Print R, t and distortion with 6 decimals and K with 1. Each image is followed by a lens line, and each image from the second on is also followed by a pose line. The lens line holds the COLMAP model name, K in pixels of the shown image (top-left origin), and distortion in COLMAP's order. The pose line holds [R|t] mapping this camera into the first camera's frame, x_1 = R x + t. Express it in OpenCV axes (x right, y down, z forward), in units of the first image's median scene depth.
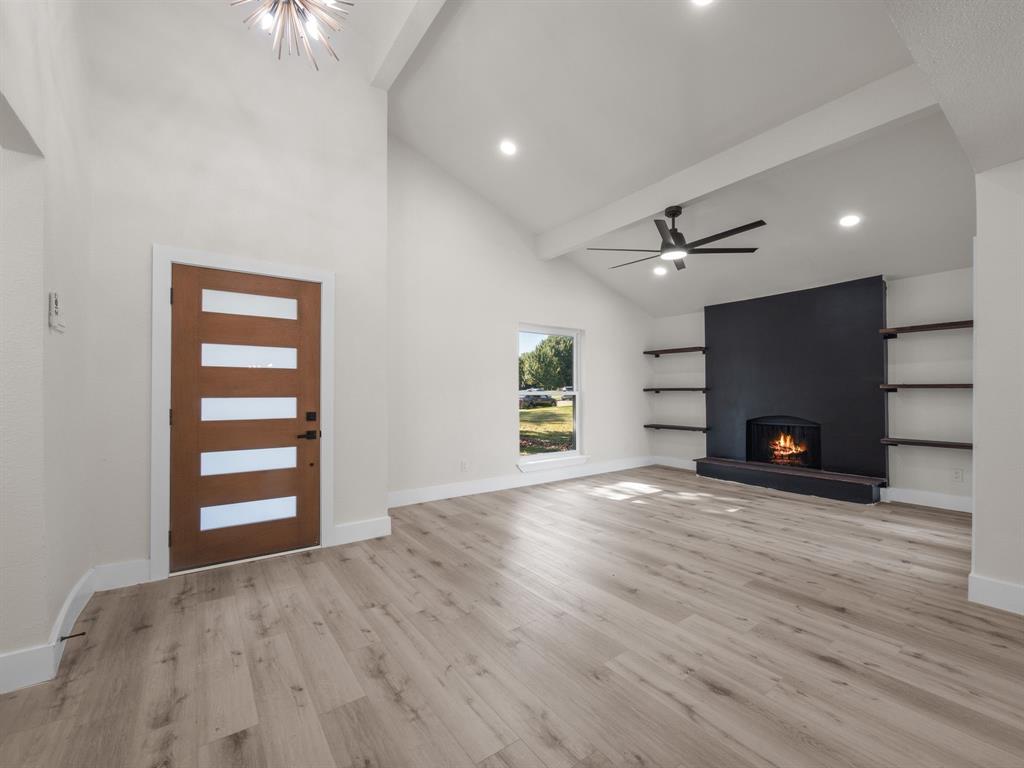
lens RADIAL K [[432.4, 0, 511.3], [0, 432.4, 386.2], [0, 0, 1]] dist [-0.002327, -0.000462]
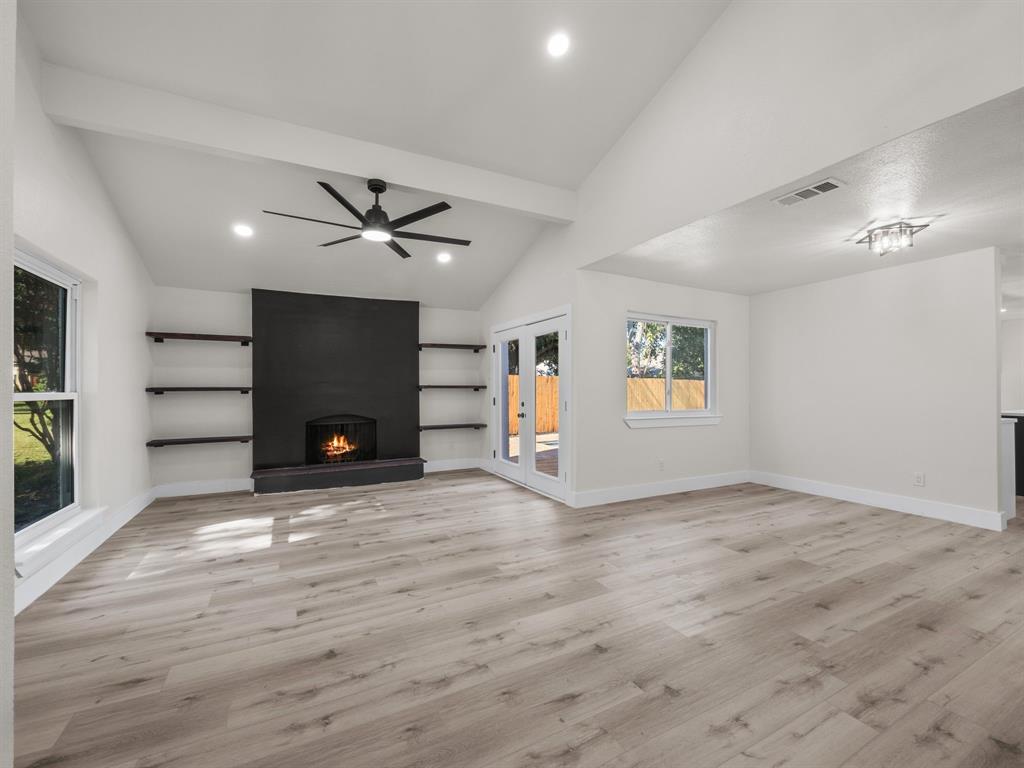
lens RADIAL K [[432.4, 0, 511.3], [0, 432.4, 386.2], [0, 0, 1]] dist [-0.002327, -0.000462]
pose [[0.149814, 0.008146, 0.988681, -0.482355], [-0.007390, 0.999947, -0.007119, 0.007755], [-0.988687, -0.006239, 0.149866, 0.655172]]
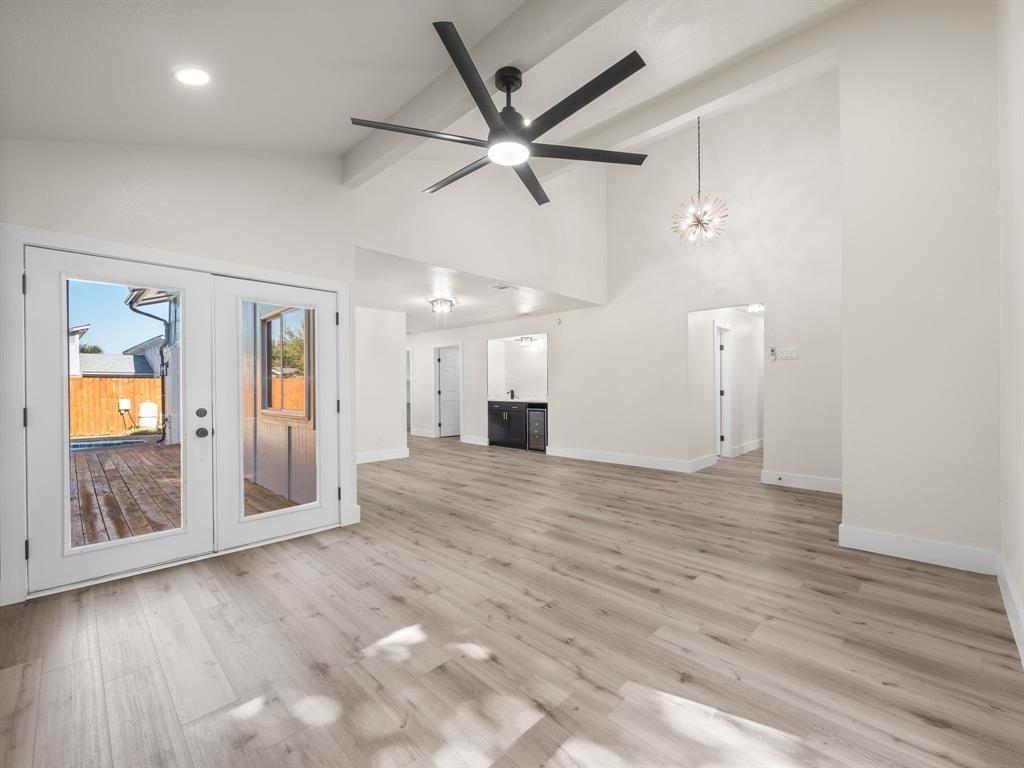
lens RADIAL K [[432.4, 0, 511.3], [0, 432.4, 386.2], [0, 0, 1]] dist [-0.002327, -0.000462]
pose [[-0.986332, 0.006277, -0.164651, 0.513493], [0.007342, 0.999956, -0.005857, 0.016485], [0.164607, -0.006986, -0.986335, 1.718396]]
